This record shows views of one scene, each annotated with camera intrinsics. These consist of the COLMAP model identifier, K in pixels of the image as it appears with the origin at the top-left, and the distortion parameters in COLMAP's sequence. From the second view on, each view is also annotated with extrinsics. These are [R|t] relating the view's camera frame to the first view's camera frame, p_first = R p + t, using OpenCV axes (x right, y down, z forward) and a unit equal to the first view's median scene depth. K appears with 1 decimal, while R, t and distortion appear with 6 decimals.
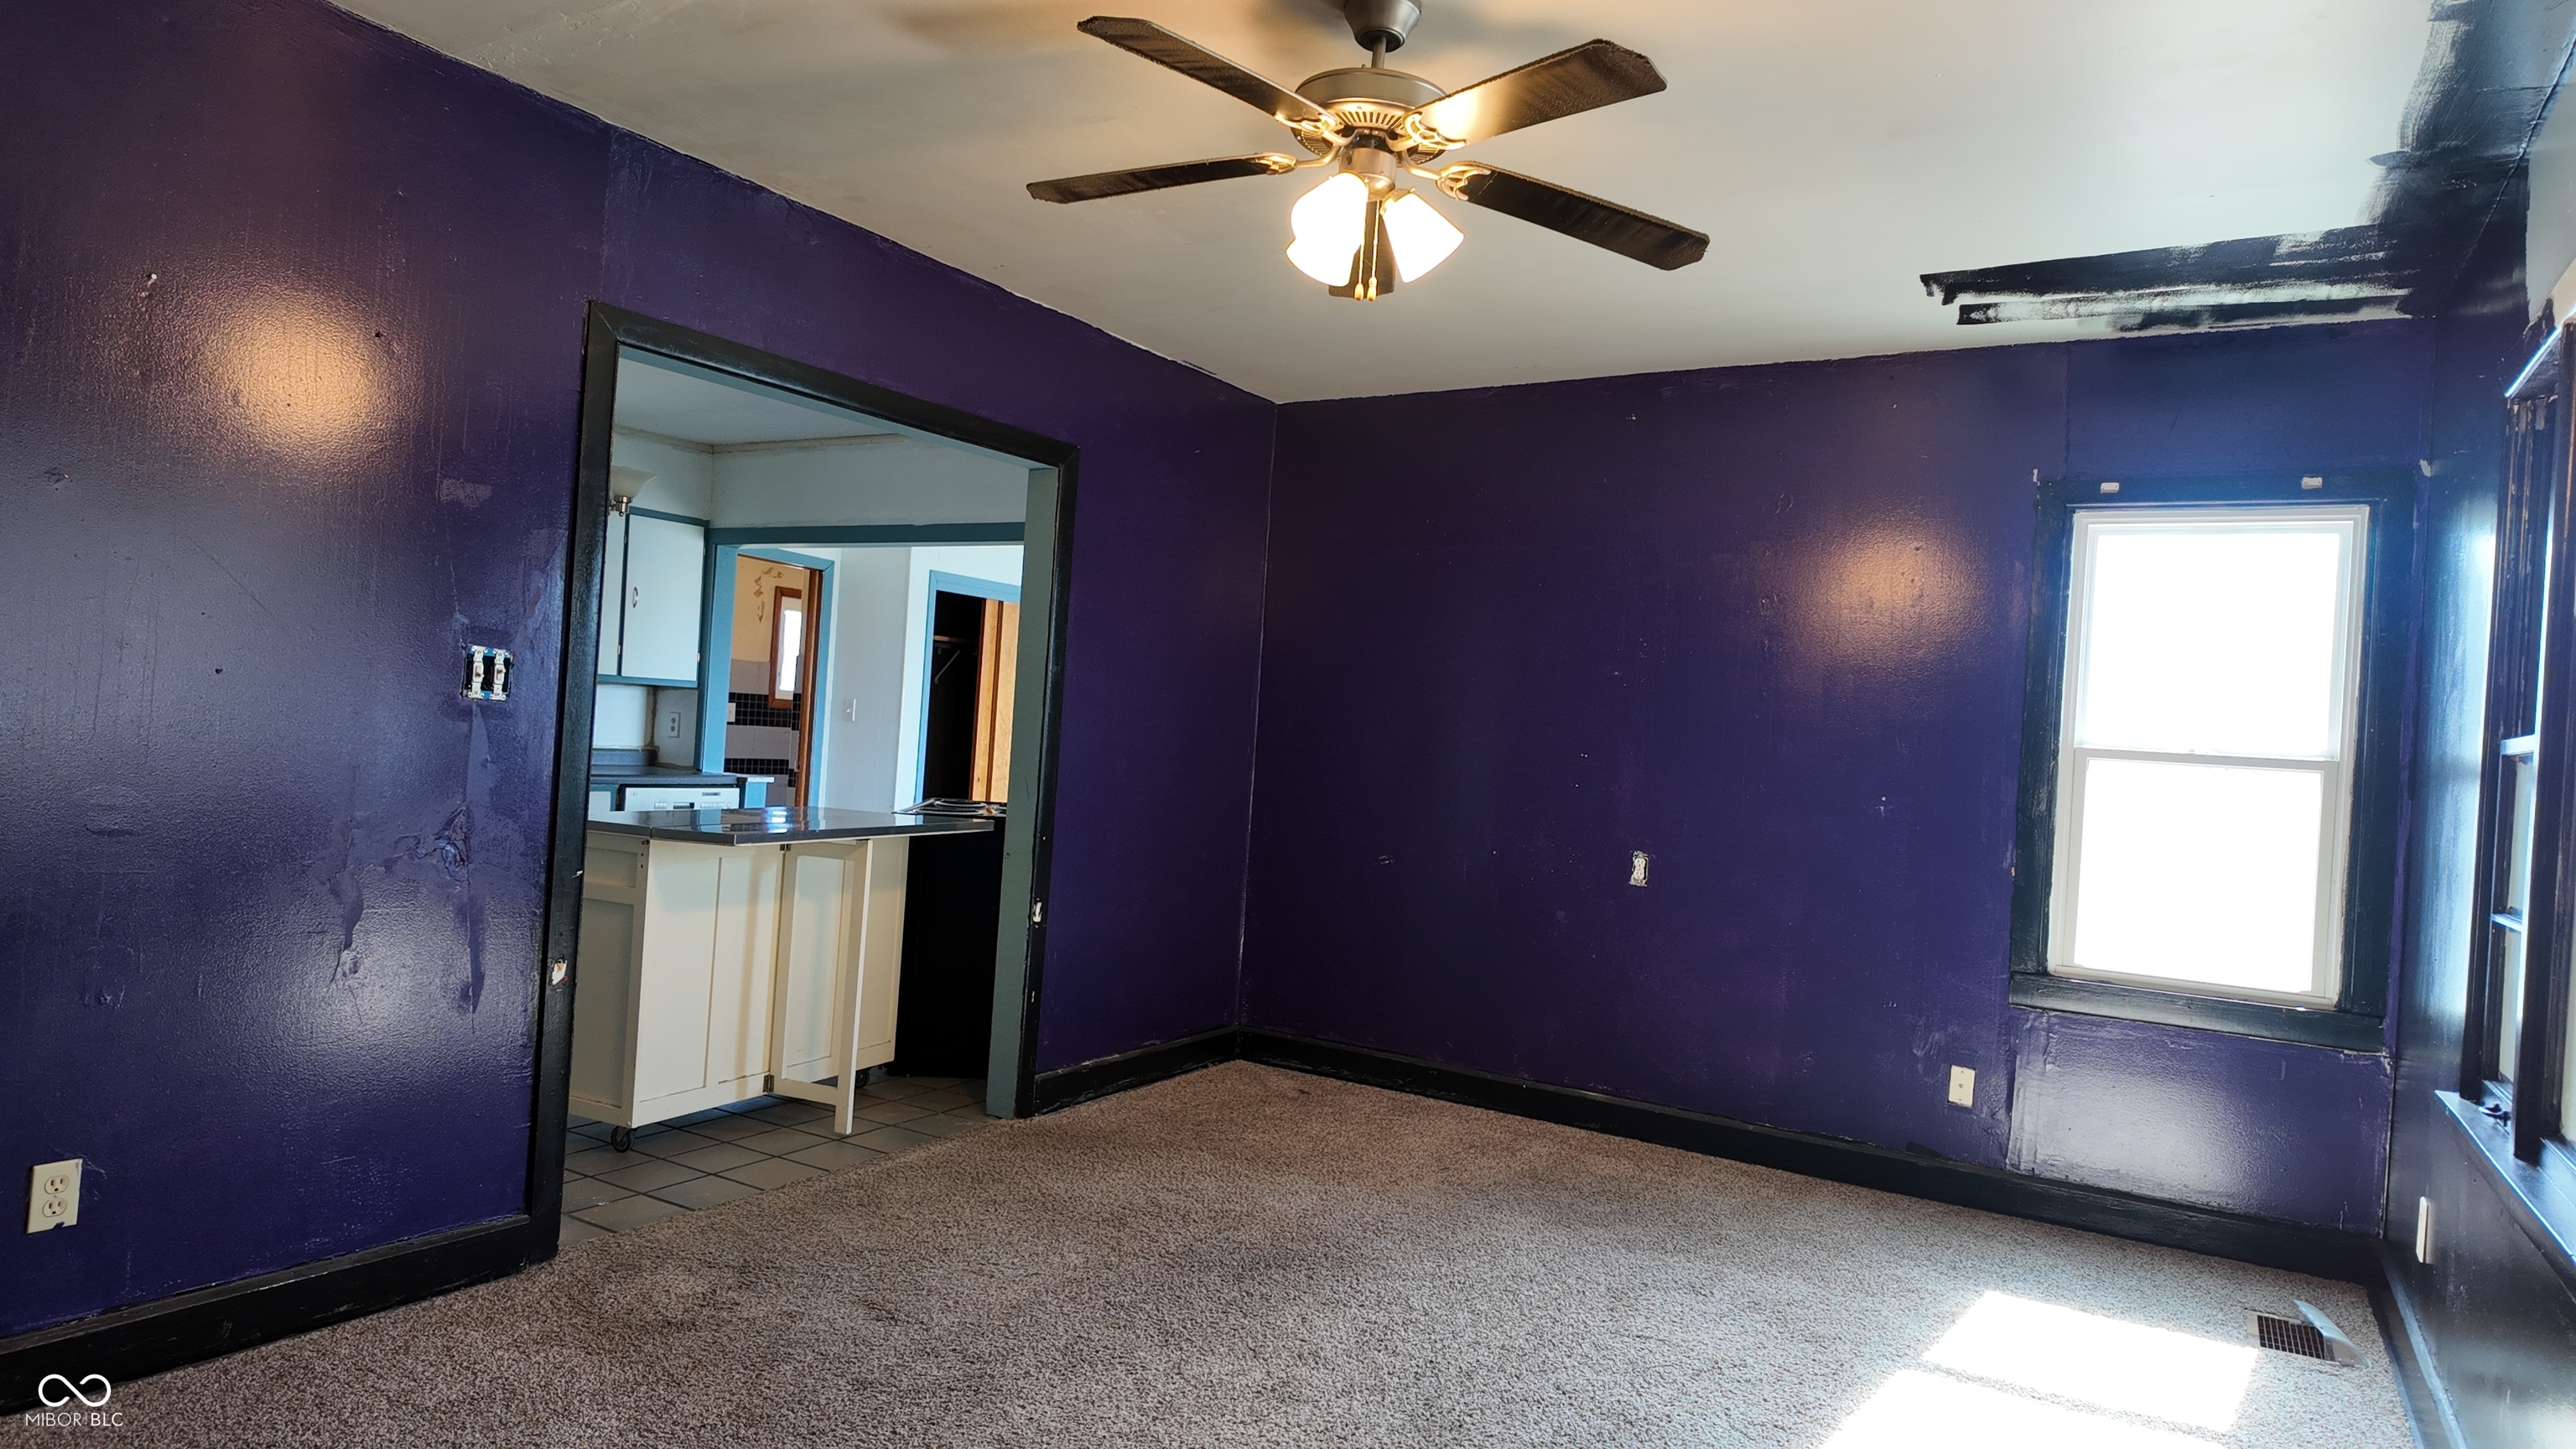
lens RADIAL K [[1516.2, 0, 1286.7], [0, 1516.2, 726.0], [0, 0, 1]] dist [0.026853, -0.028003]
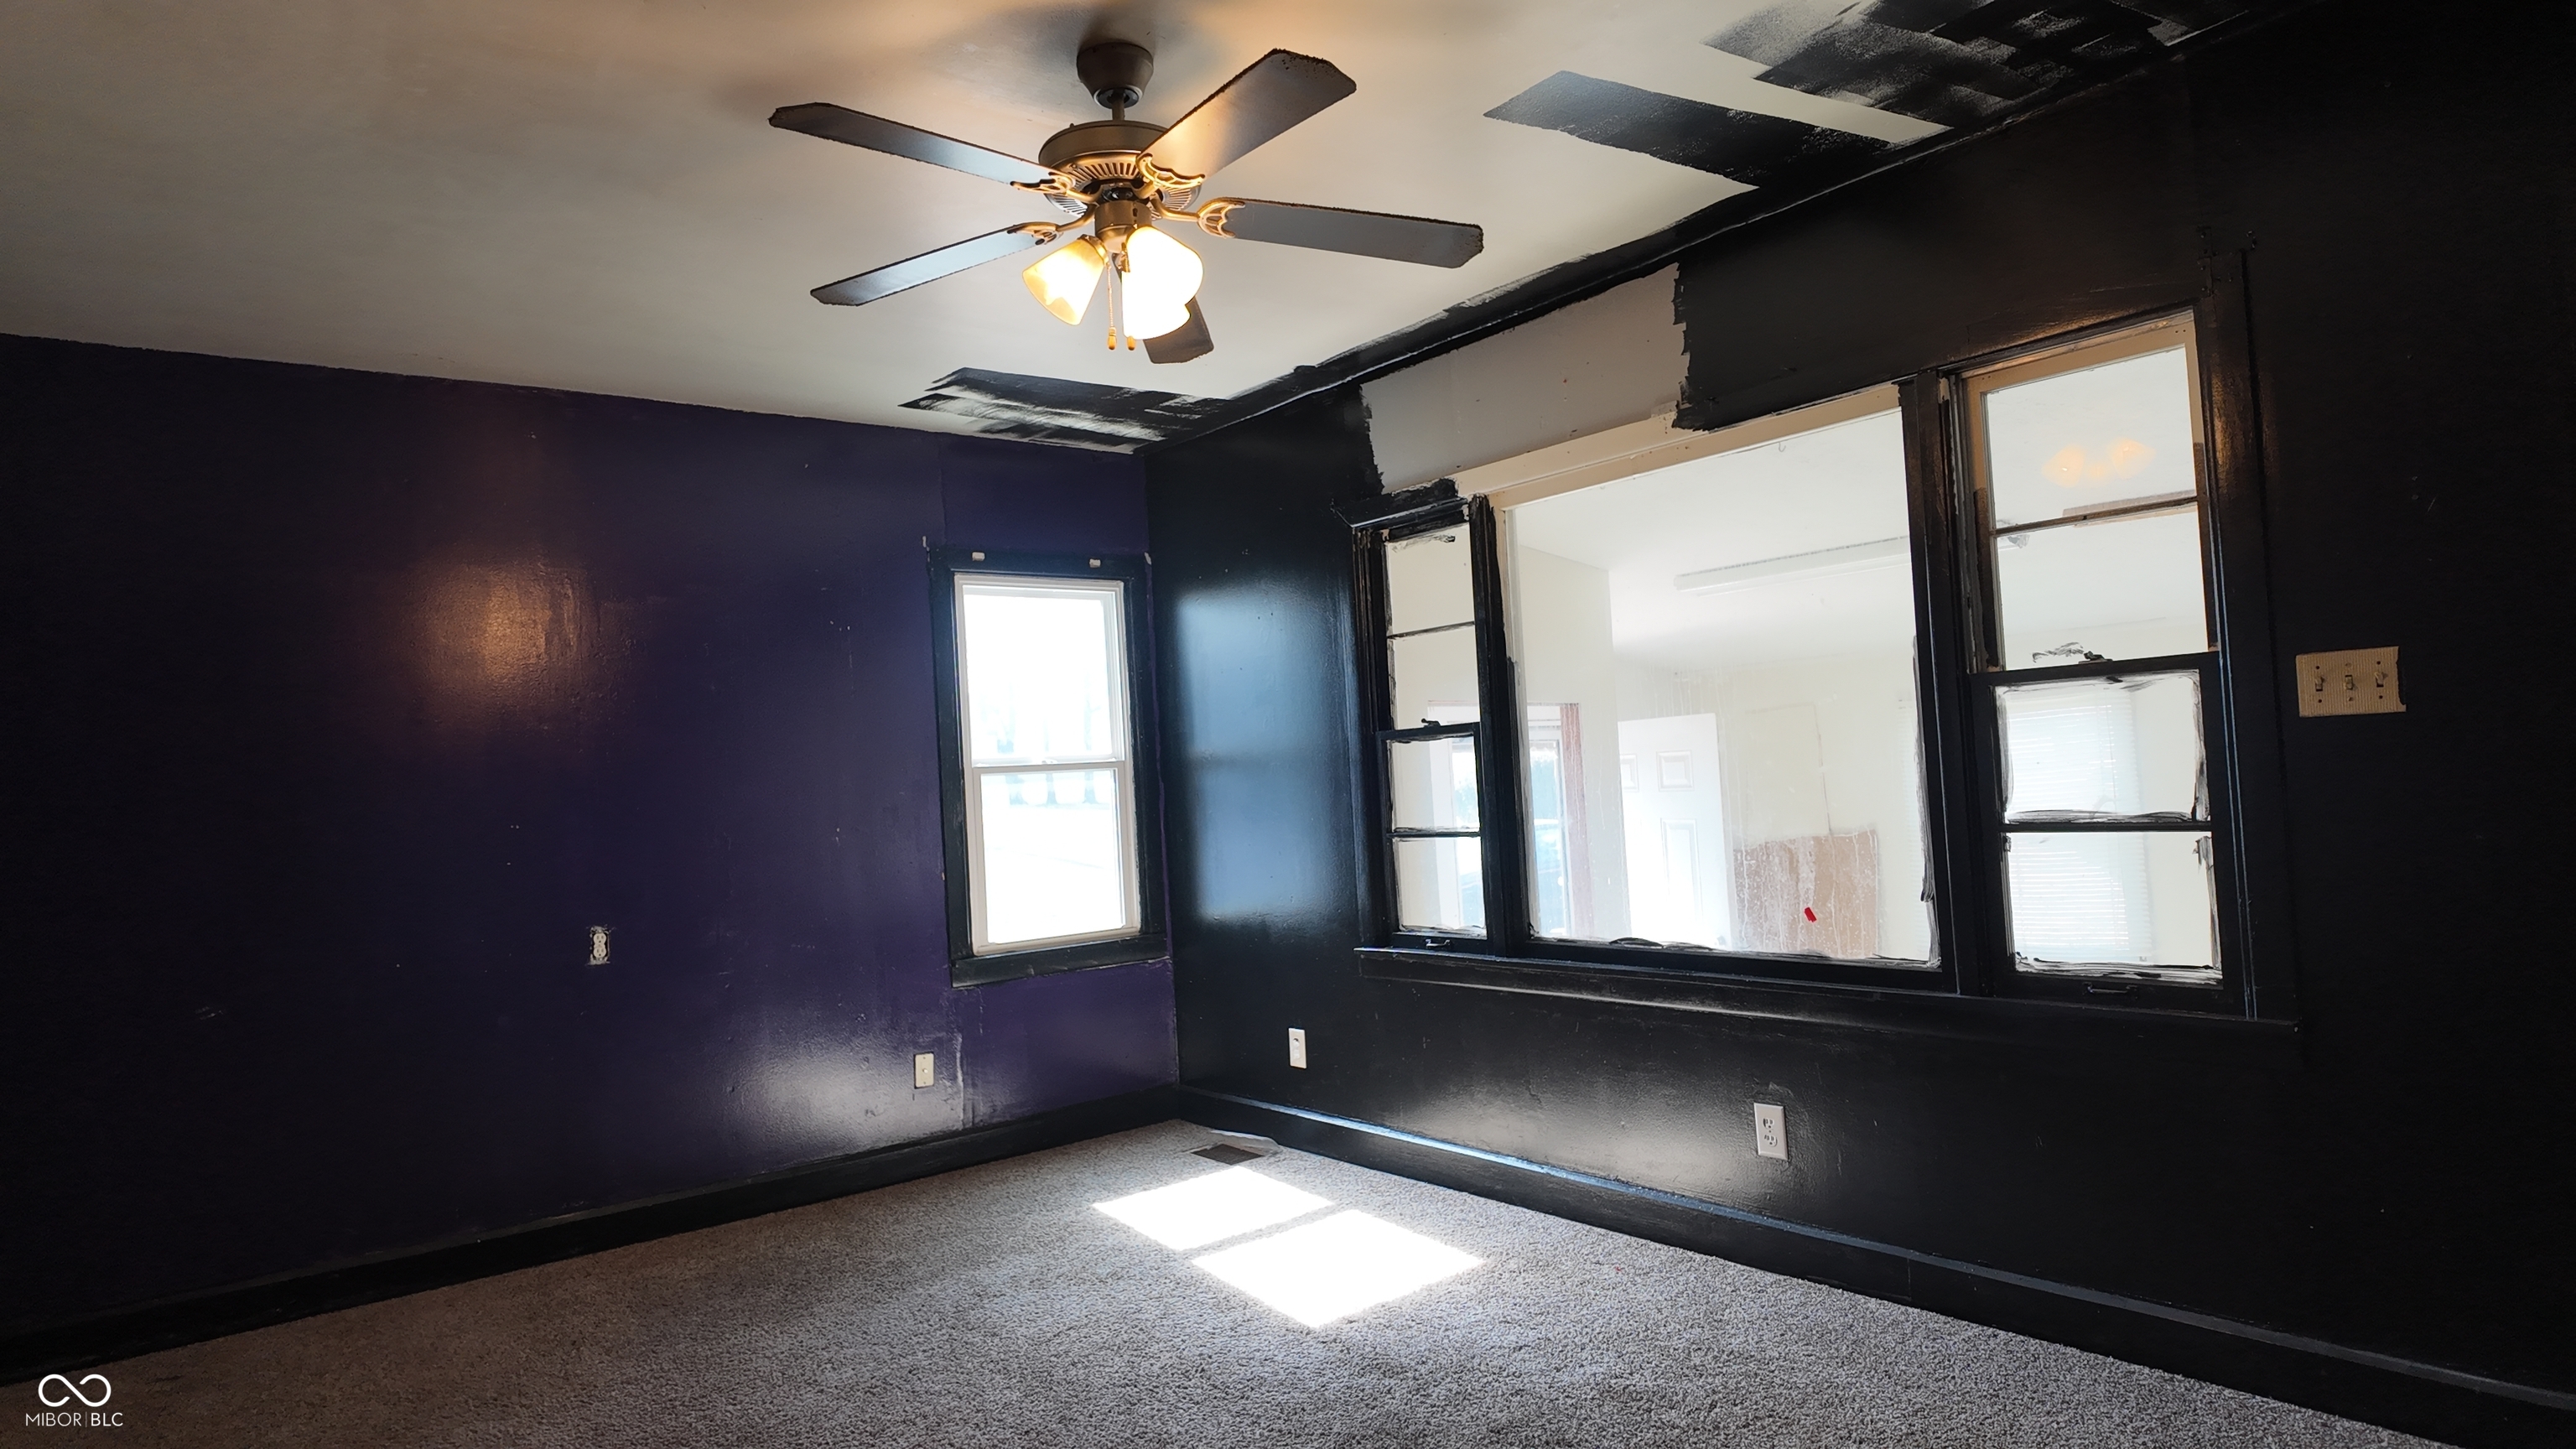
lens RADIAL K [[1516.2, 0, 1288.0], [0, 1516.2, 720.3], [0, 0, 1]] dist [0.026853, -0.028003]
pose [[0.327195, -0.045818, 0.943845, -0.574435], [0.073764, 0.997014, 0.022827, -0.034452], [-0.942073, 0.062153, 0.329598, 0.380698]]
